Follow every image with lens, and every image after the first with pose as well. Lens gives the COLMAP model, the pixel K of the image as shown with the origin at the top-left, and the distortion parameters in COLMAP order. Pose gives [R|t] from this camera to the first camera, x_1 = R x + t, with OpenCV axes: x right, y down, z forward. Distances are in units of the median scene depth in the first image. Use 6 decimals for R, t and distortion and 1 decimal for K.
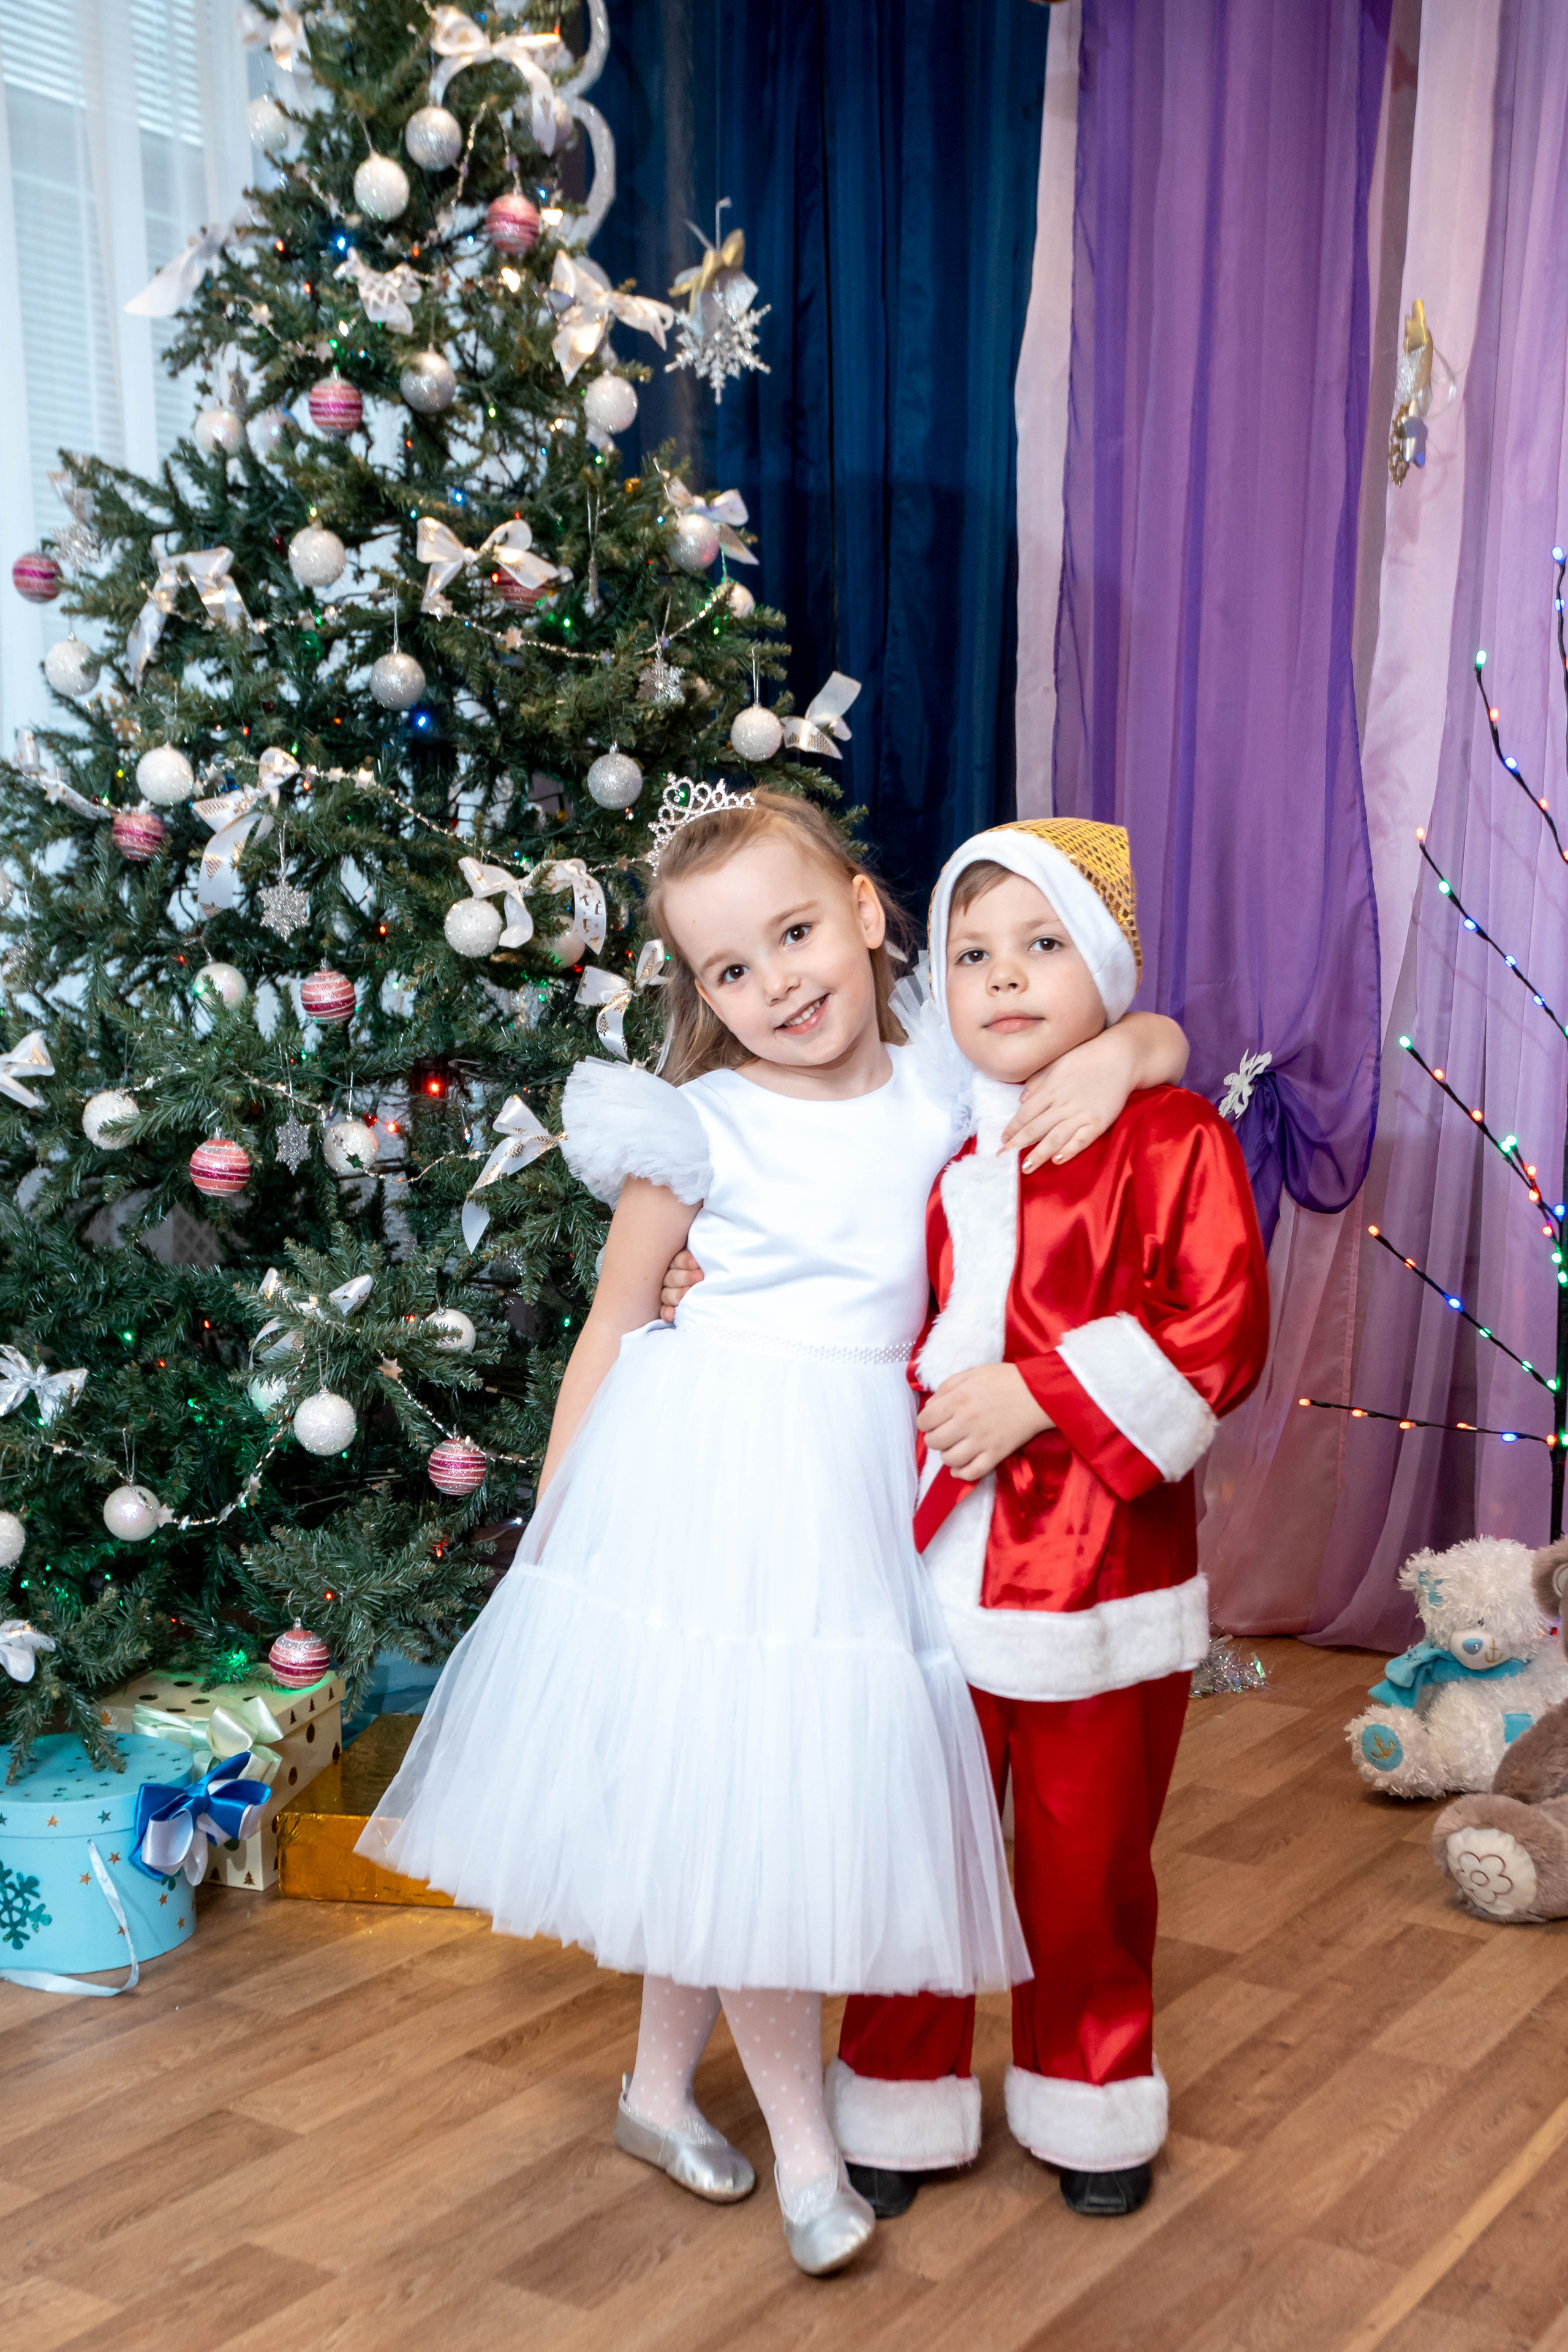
lens RADIAL K [[2701.0, 0, 841.1], [0, 2701.0, 1467.7], [0, 0, 1]] dist [-0.008561, 0.066224]
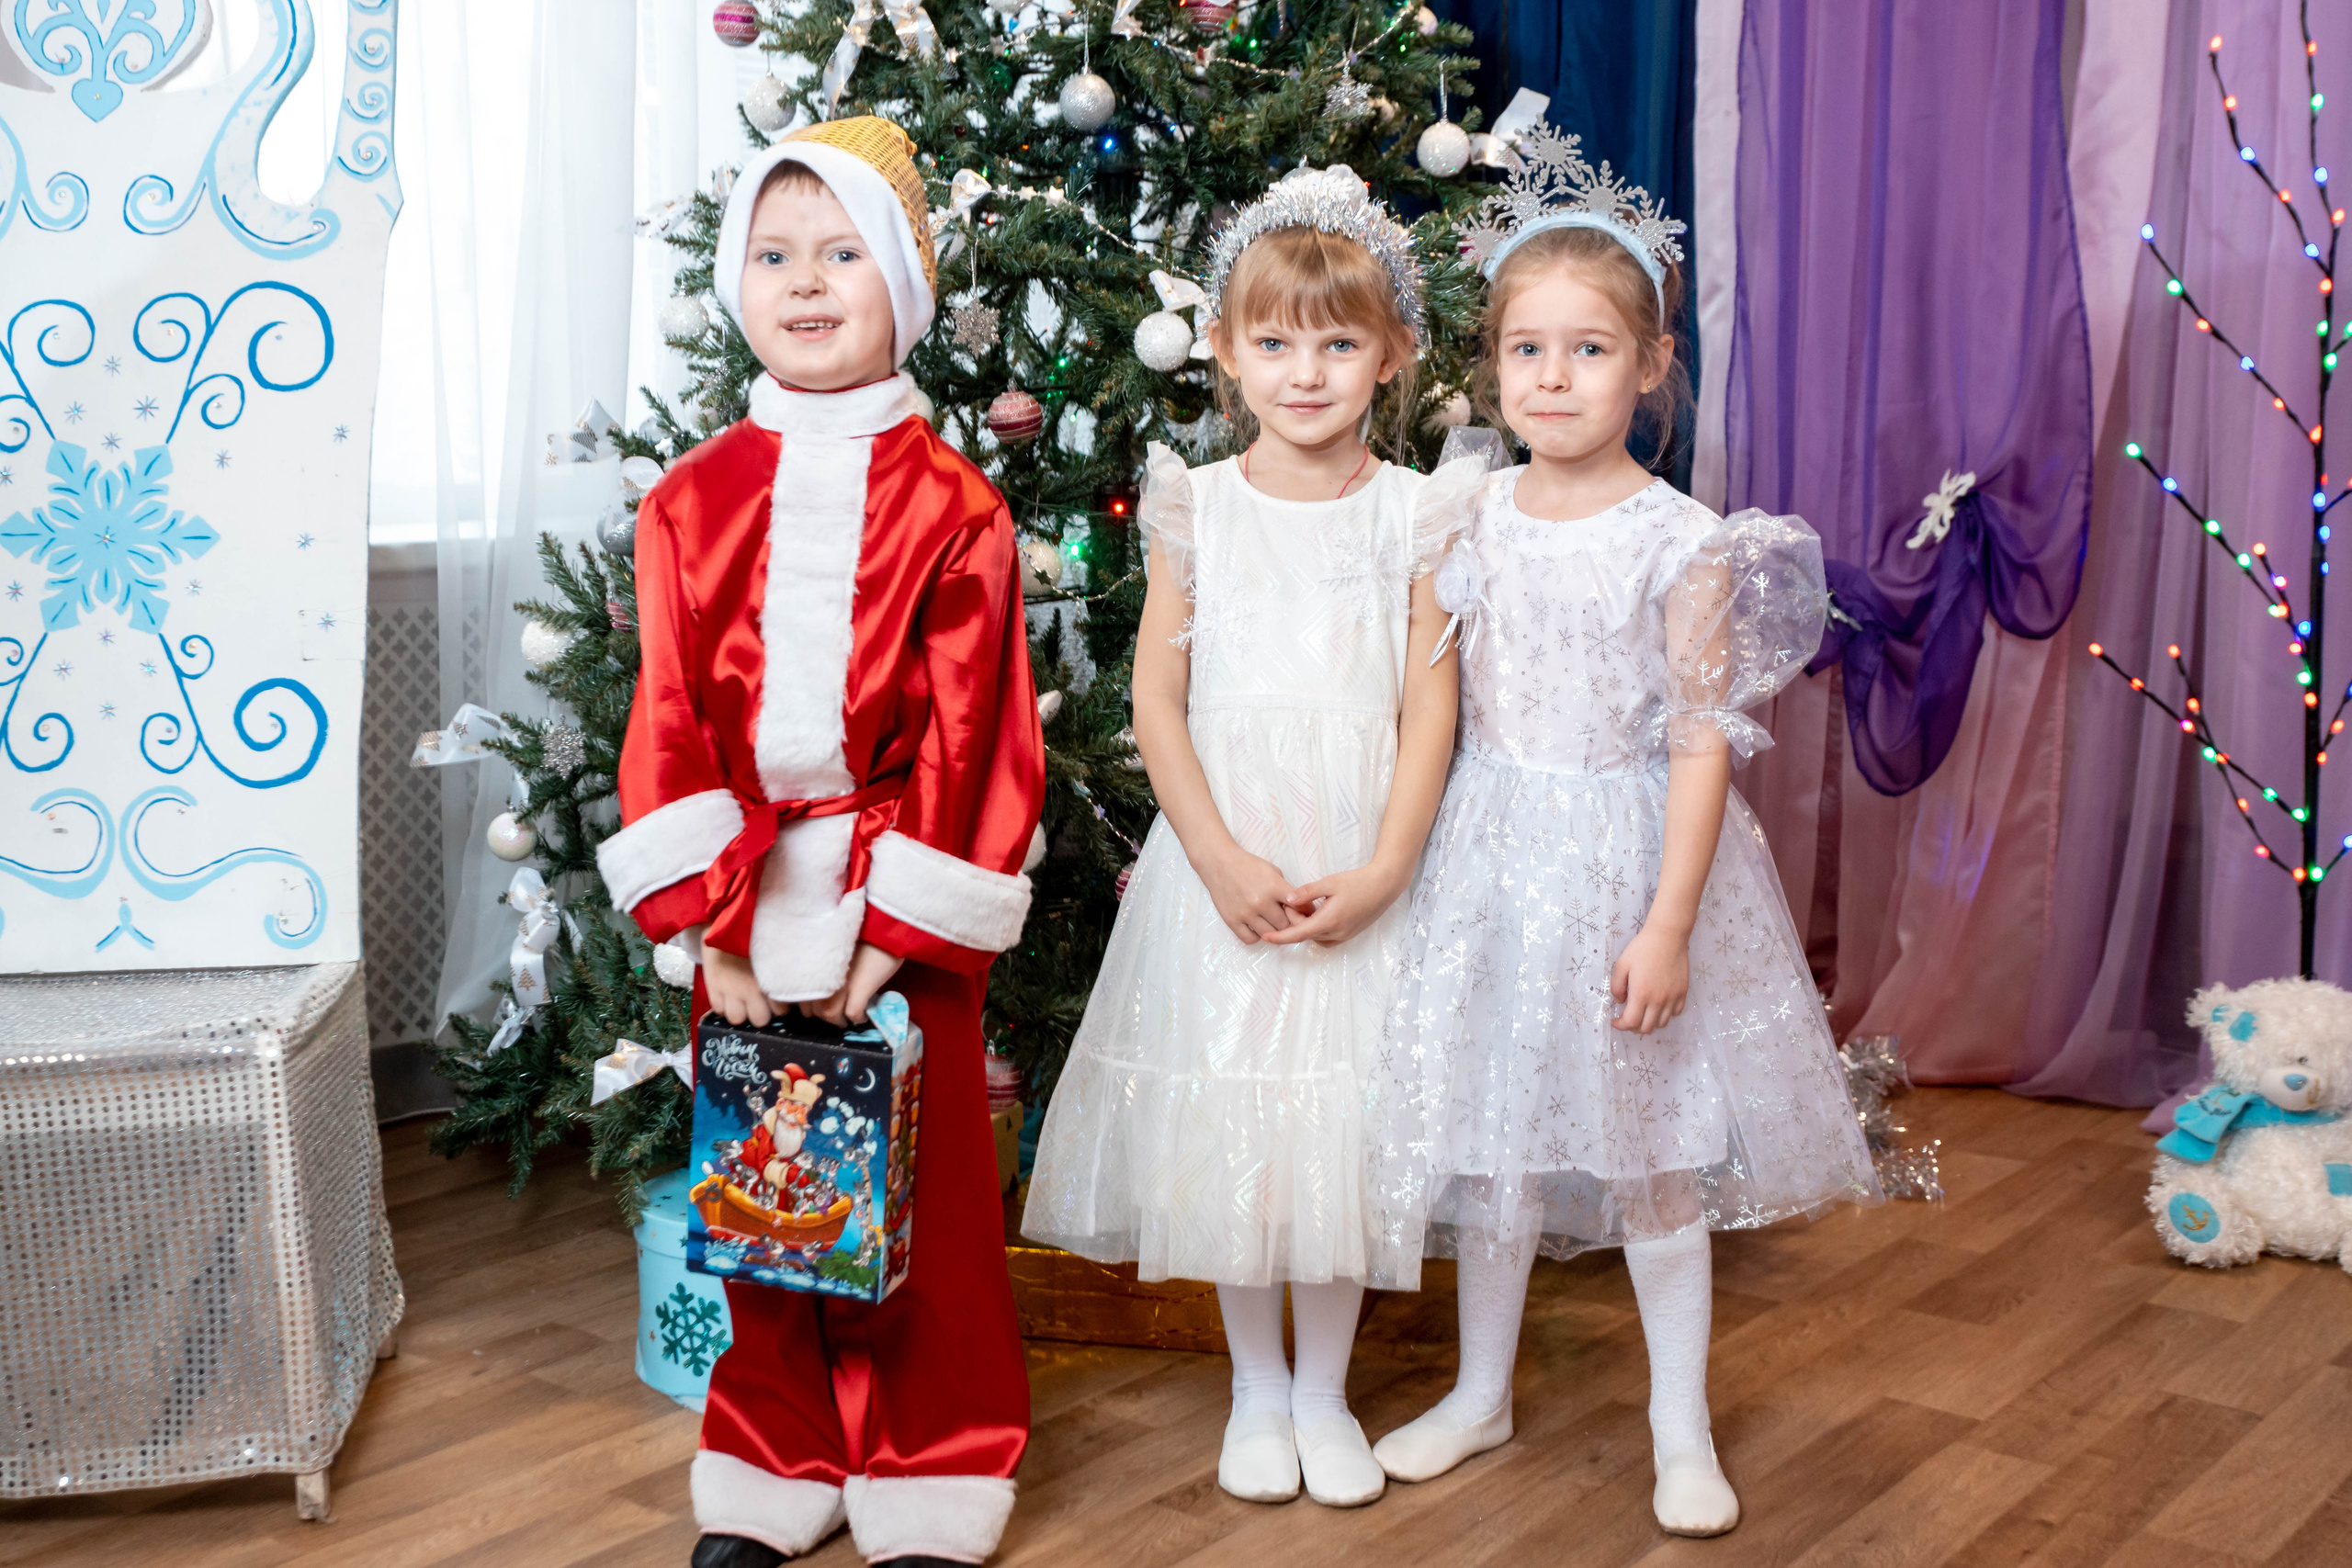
lens RADIAL K [[2602.1, 0, 1120.5], [0, 2602.1, 771.2], [0, 0, 1]] dist [0.000227, 0.064807]
pose [[0.991631, -0.001312, -0.129095, -0.027573], [-0.006793, 0.998033, -0.062328, 0.015272], [0.128922, 0.062683, 0.989672, 0.063190]]
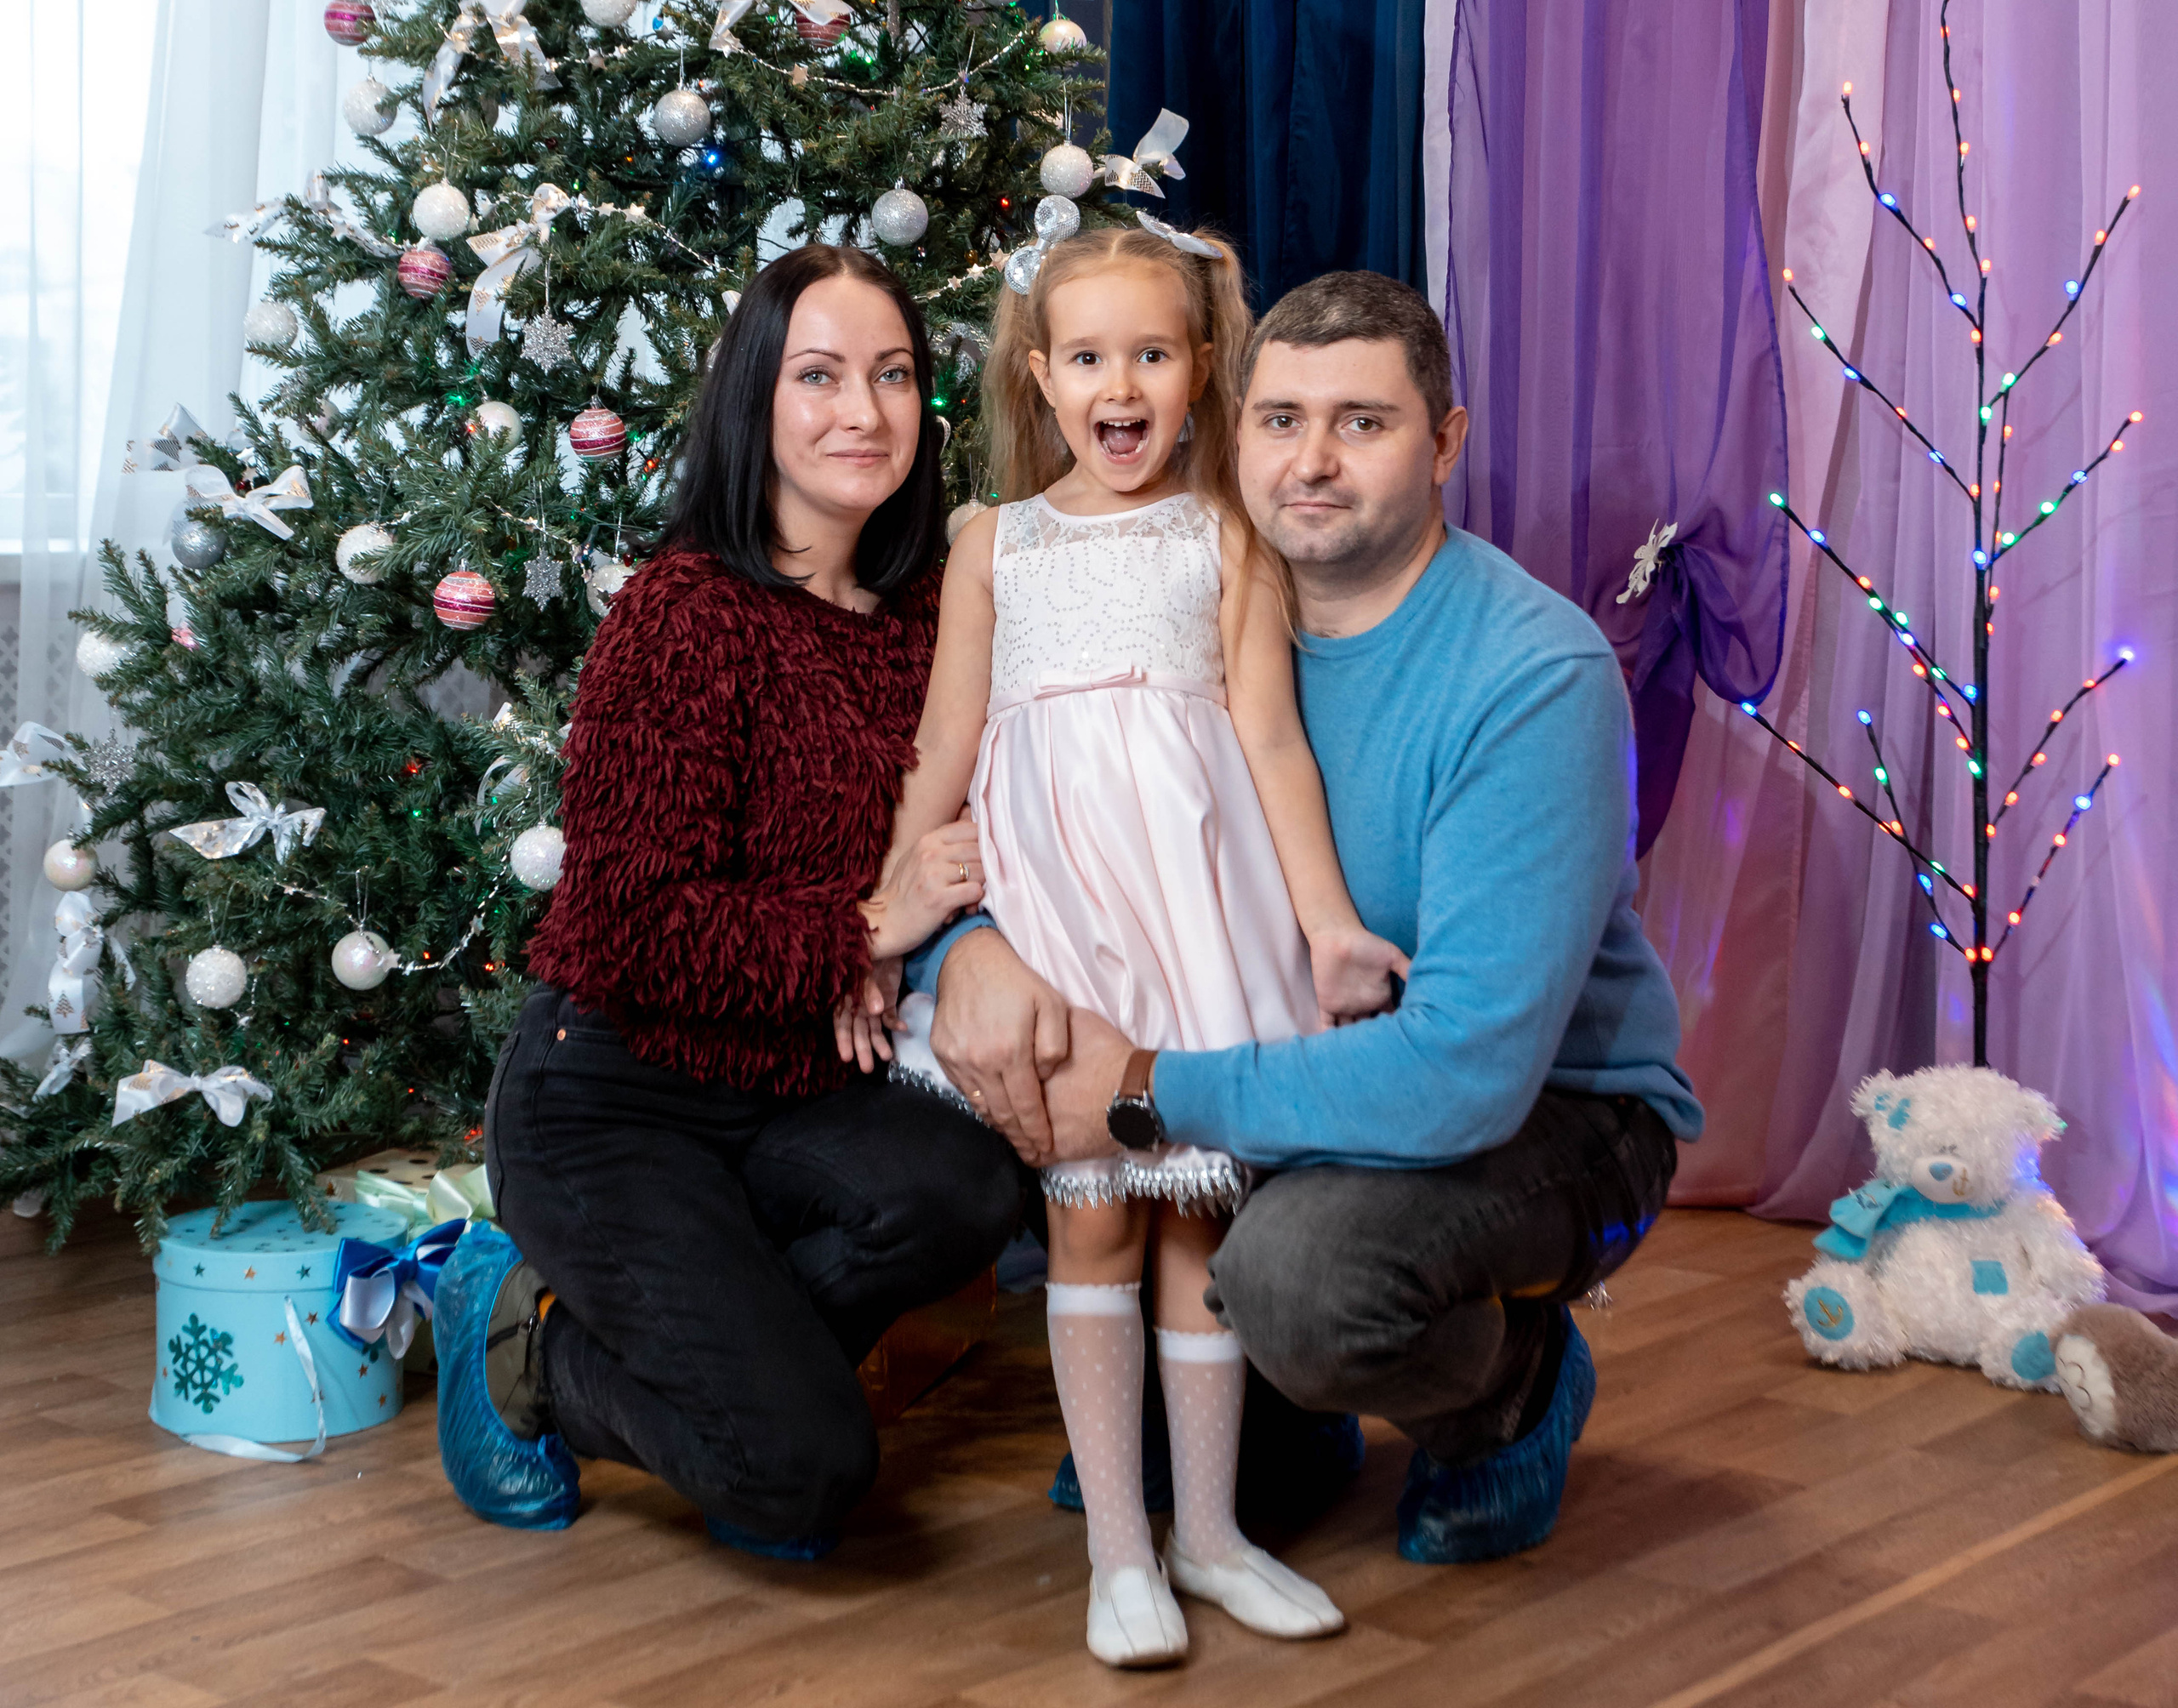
lens RADIAL K [[3544.5, 0, 1069.9], [0, 3544.5, 601.8], [0, 0, 1]] dist [-0.006866, 0.101483]
pose [[0.990734, 0.012698, -0.135224, 0.147662], [-0.033720, 0.987444, -0.154330, 0.073636], [0.131567, 0.157460, 0.978722, -0.205425]]
